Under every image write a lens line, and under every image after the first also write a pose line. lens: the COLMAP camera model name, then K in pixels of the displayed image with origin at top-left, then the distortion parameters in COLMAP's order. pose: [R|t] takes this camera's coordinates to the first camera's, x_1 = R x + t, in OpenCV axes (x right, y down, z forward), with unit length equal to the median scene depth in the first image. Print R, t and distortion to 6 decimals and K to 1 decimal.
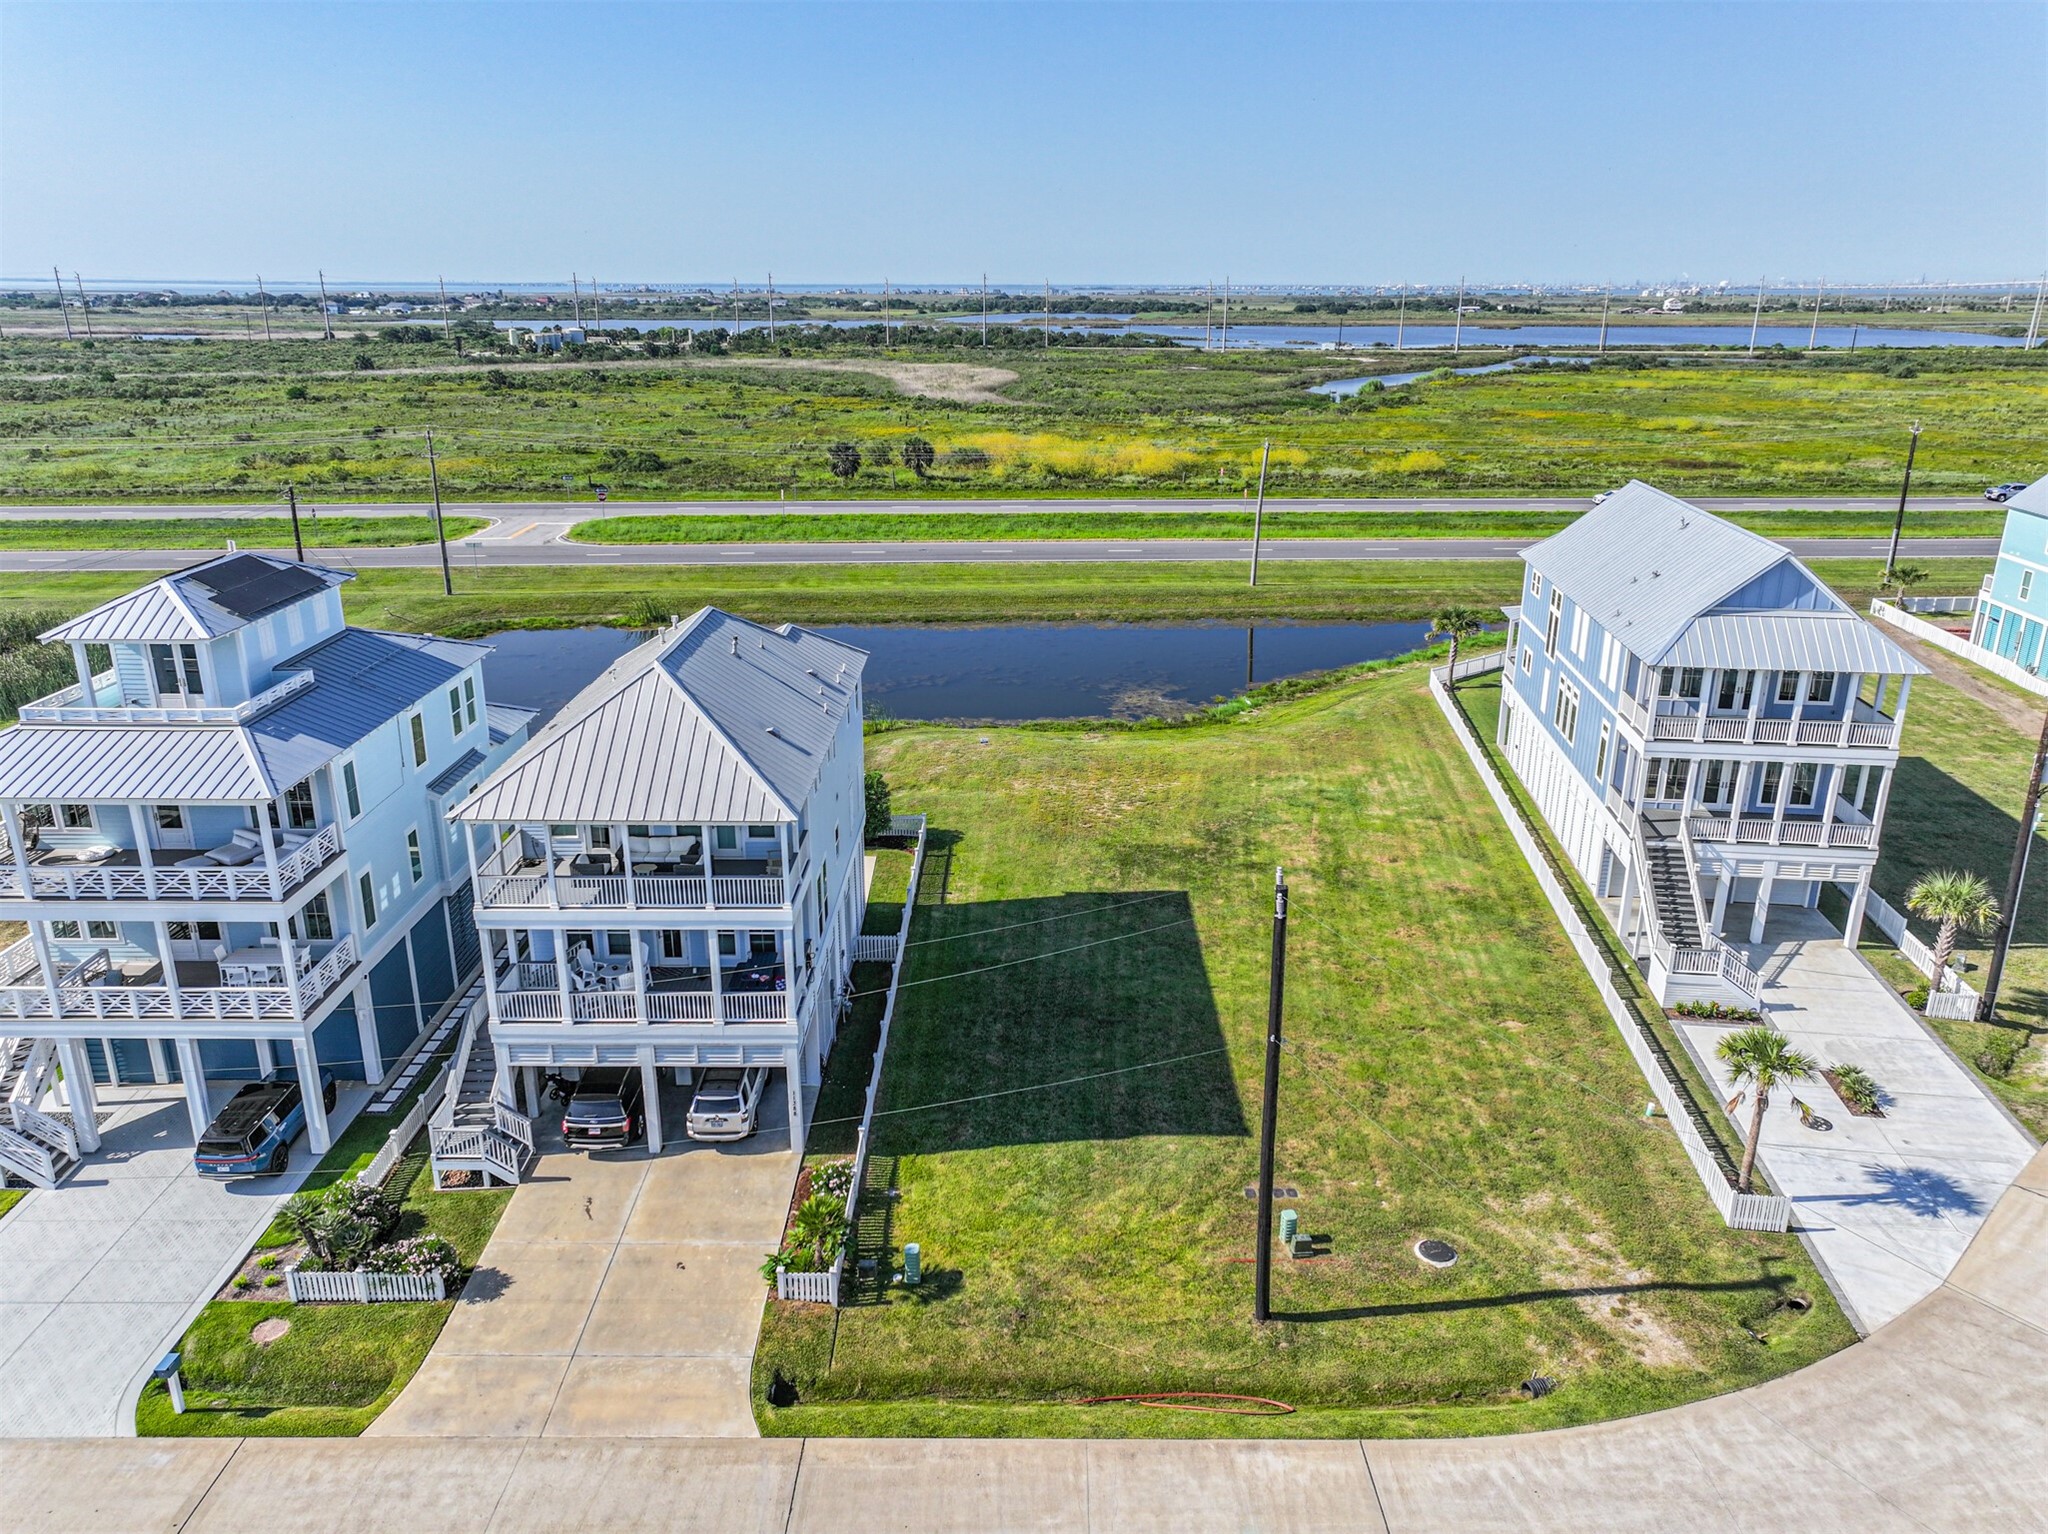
lens RADIAL K [[1435.9, 0, 1024.0], [0, 1435.9, 767.0], [0, 0, 1]] dist [0.009440, 0.004425]
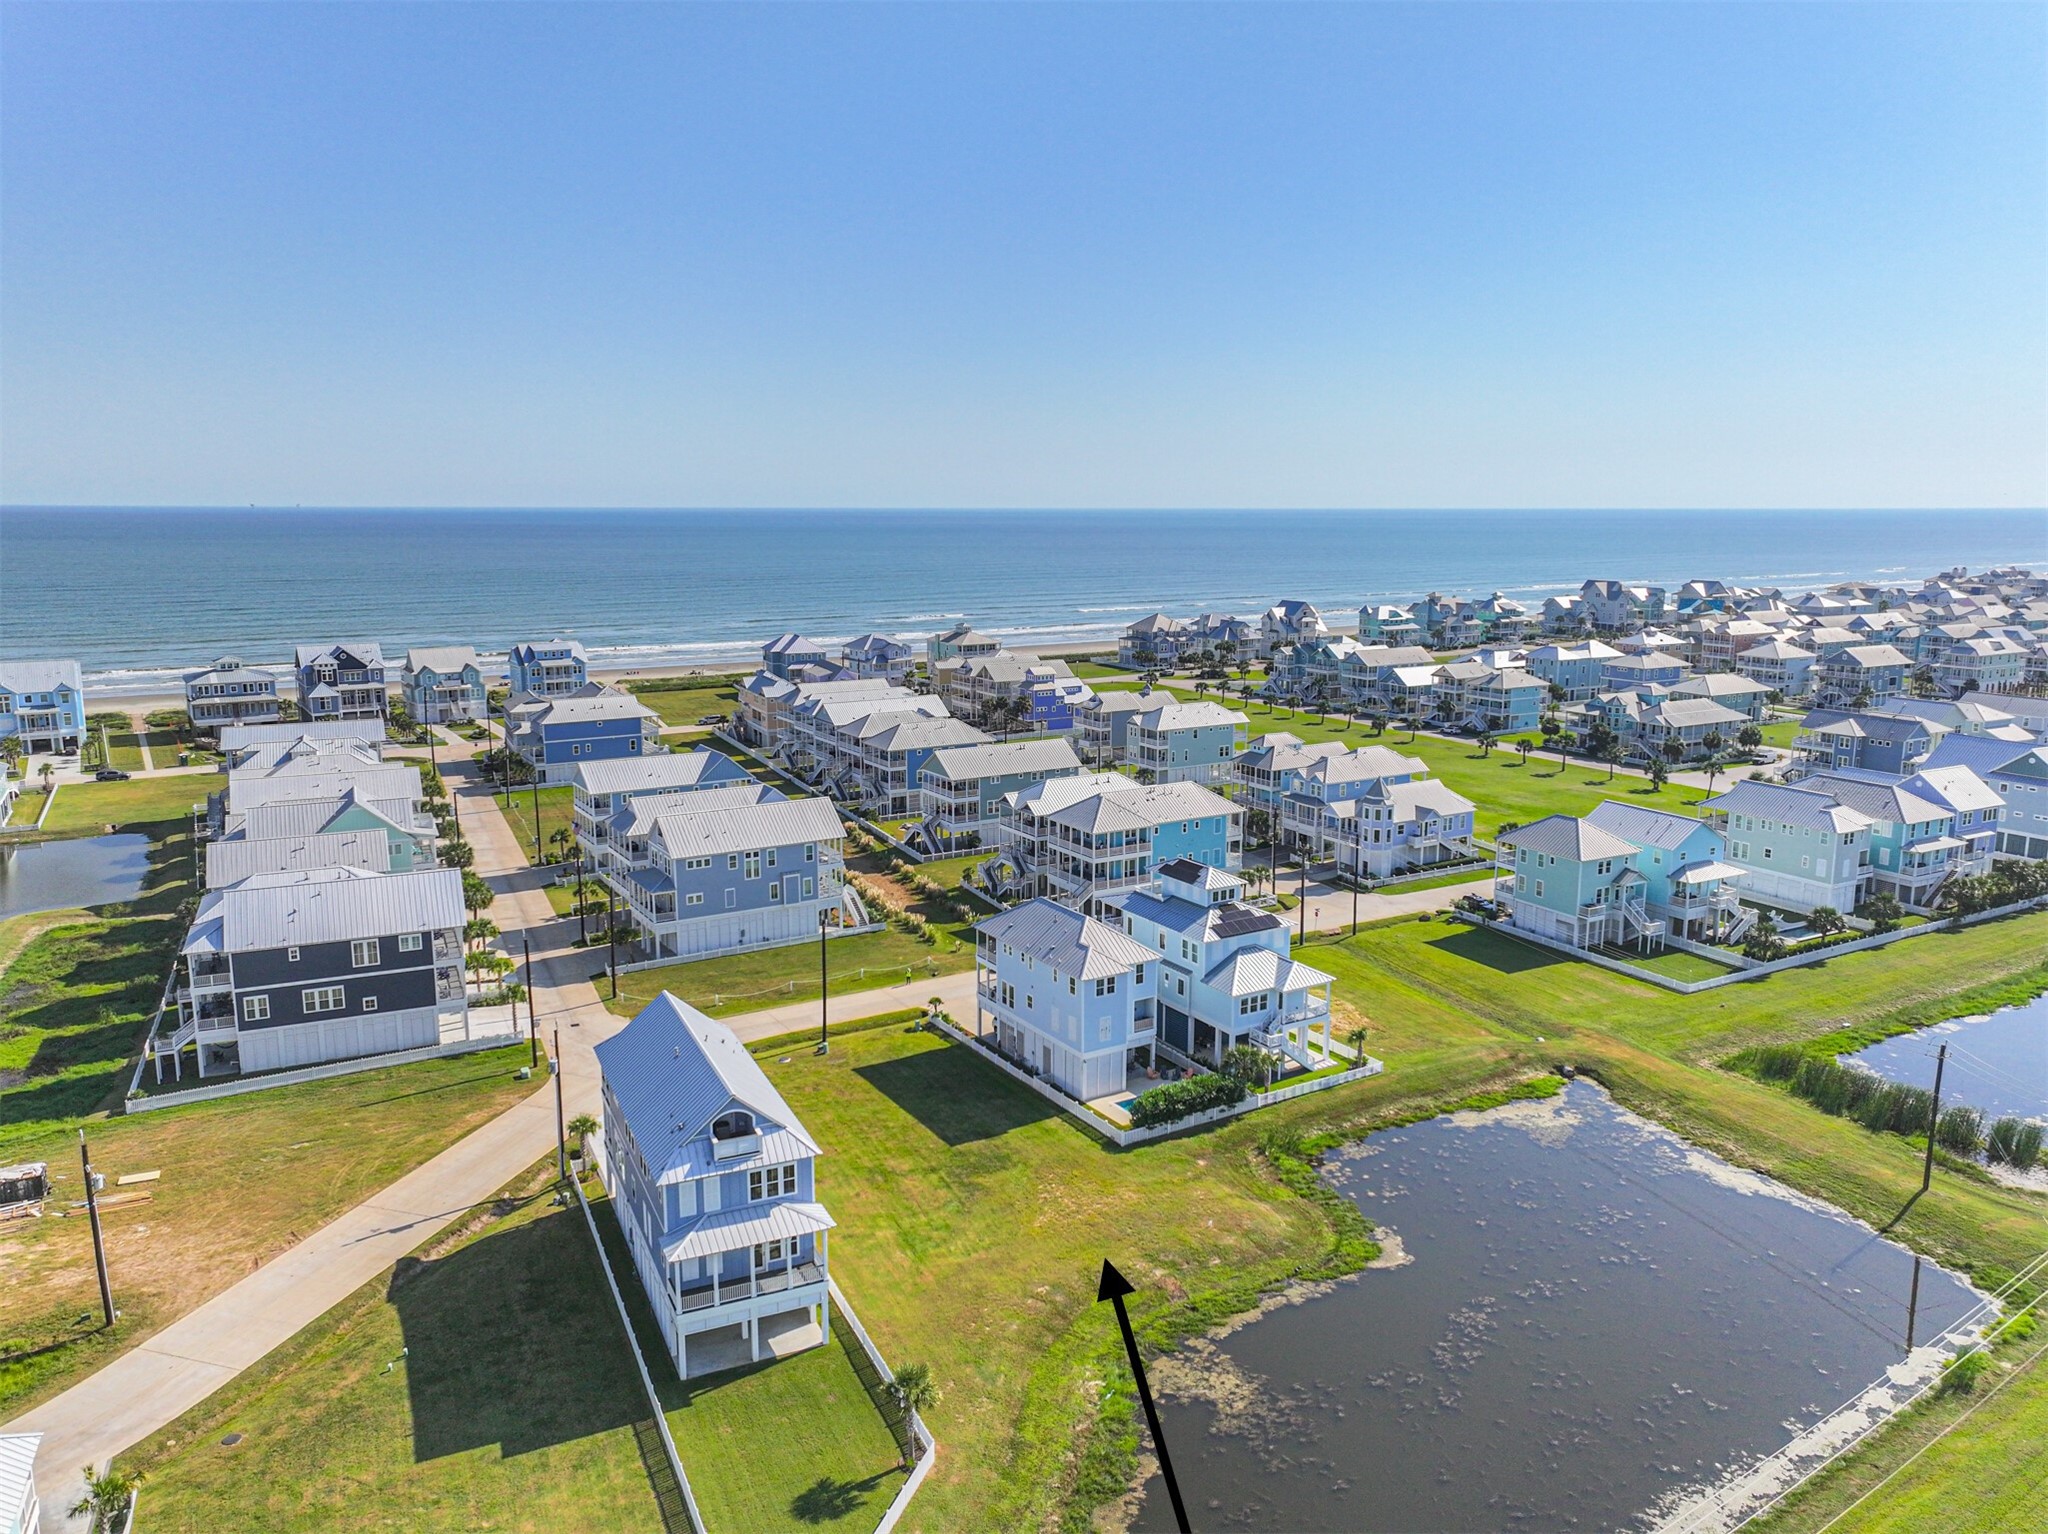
lens RADIAL K [[1436.6, 0, 1023.8], [0, 1436.6, 774.9], [0, 0, 1]] dist [0.010994, 0.003203]
pose [[-0.849955, 0.093688, -0.518459, 1.373161], [-0.172460, 0.880372, 0.441817, -1.686341], [0.497830, 0.464938, -0.732119, 3.158781]]
